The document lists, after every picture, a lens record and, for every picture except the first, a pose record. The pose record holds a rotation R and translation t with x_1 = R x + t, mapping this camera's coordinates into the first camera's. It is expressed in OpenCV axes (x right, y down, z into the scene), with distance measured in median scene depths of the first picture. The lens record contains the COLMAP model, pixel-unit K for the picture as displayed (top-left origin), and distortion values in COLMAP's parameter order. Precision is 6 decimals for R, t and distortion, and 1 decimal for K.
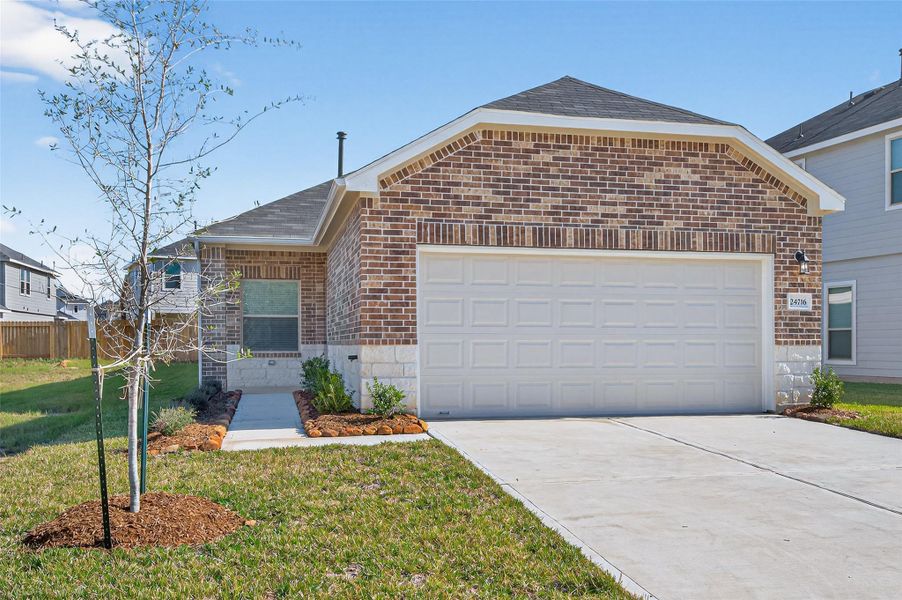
lens RADIAL K [[1047.9, 0, 569.3], [0, 1047.9, 356.7], [0, 0, 1]] dist [-0.004956, 0.000000]
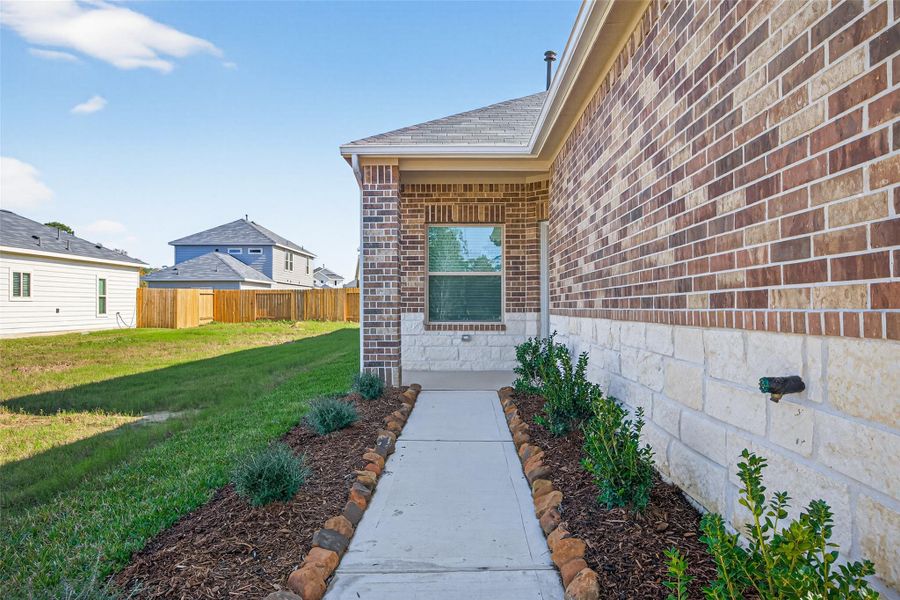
lens RADIAL K [[889.8, 0, 447.2], [0, 889.8, 297.1], [0, 0, 1]] dist [-0.095665, -0.009399]
pose [[0.955553, -0.000971, -0.294818, -0.202051], [-0.006445, 0.999687, -0.024180, -0.013133], [0.294749, 0.025005, 0.955248, 0.715684]]
